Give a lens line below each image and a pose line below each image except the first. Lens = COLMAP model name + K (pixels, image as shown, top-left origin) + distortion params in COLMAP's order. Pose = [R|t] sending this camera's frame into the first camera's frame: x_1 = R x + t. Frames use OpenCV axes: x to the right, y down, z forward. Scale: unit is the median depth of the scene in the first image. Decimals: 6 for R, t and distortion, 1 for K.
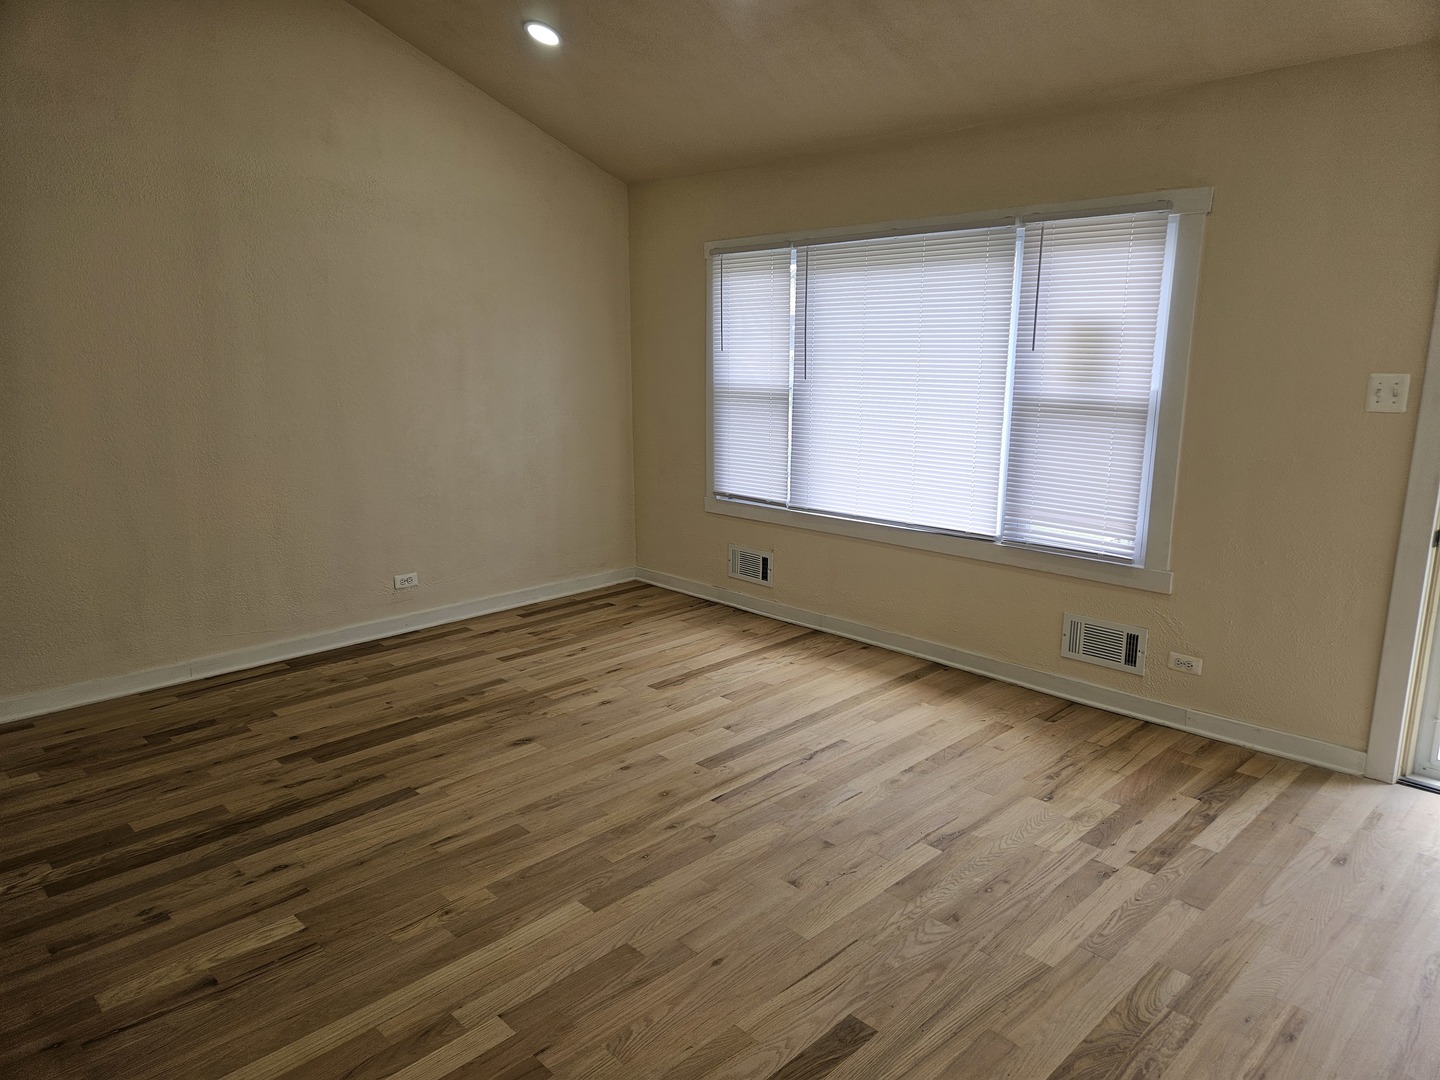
lens RADIAL K [[955.8, 0, 717.4], [0, 955.8, 550.7], [0, 0, 1]] dist [0.077522, -0.060595]
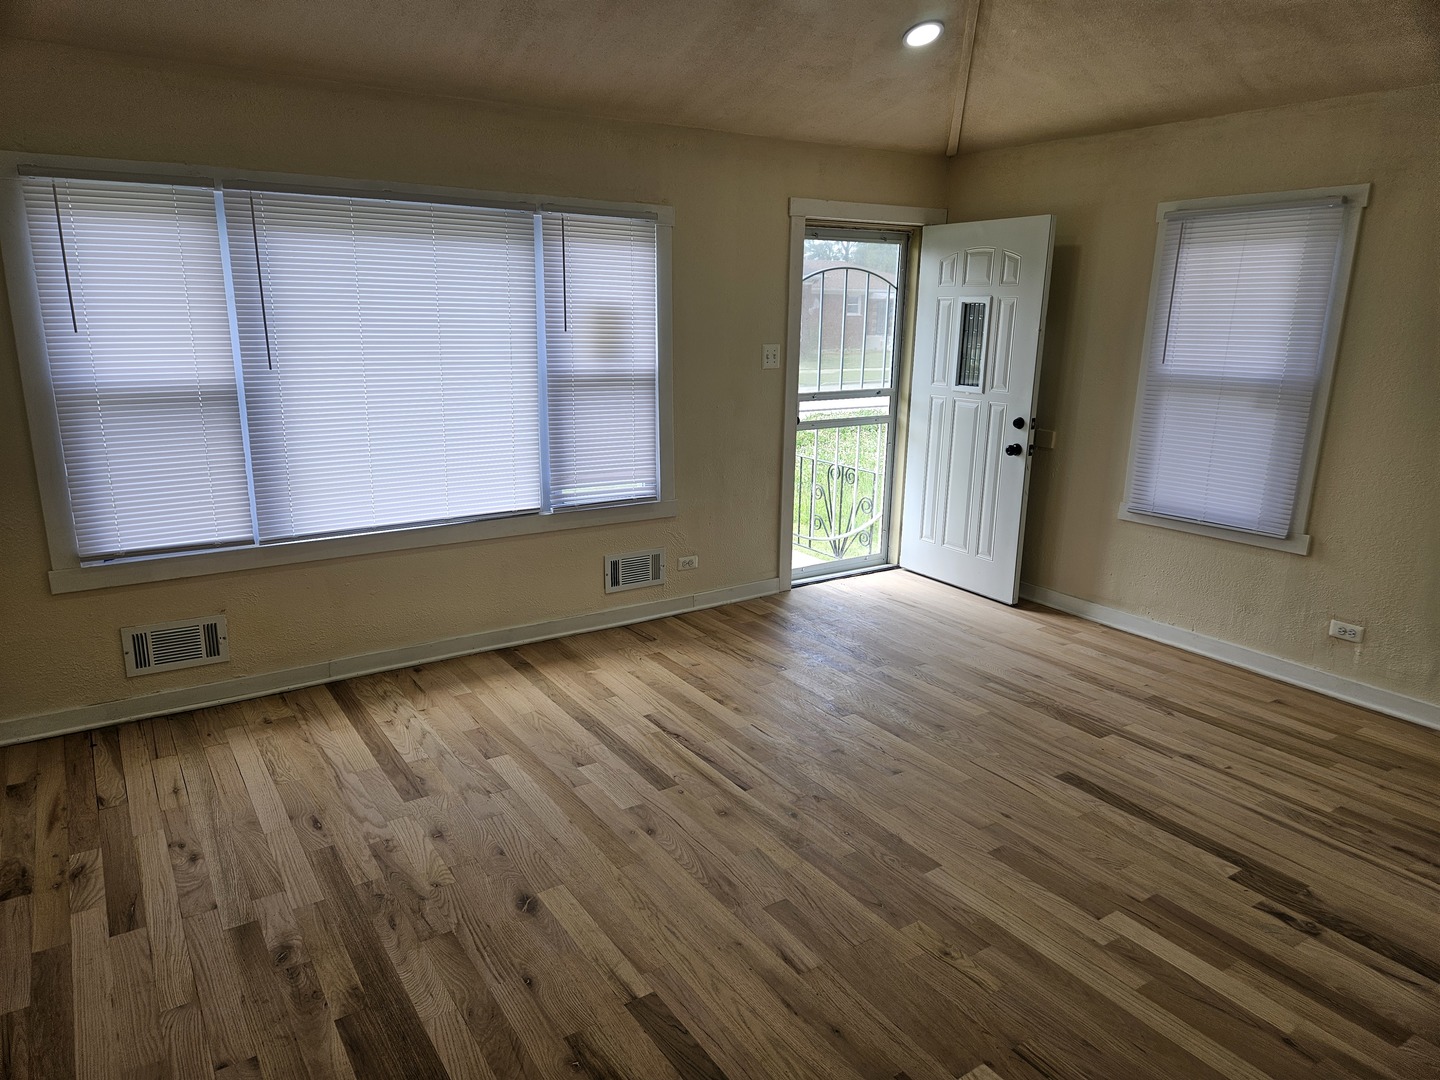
lens RADIAL K [[955.8, 0, 717.4], [0, 955.8, 550.7], [0, 0, 1]] dist [0.077522, -0.060595]
pose [[0.180054, -0.238793, 0.954232, -0.746311], [0.200851, 0.958573, 0.201981, -0.154619], [-0.962933, 0.155291, 0.220557, 0.632502]]
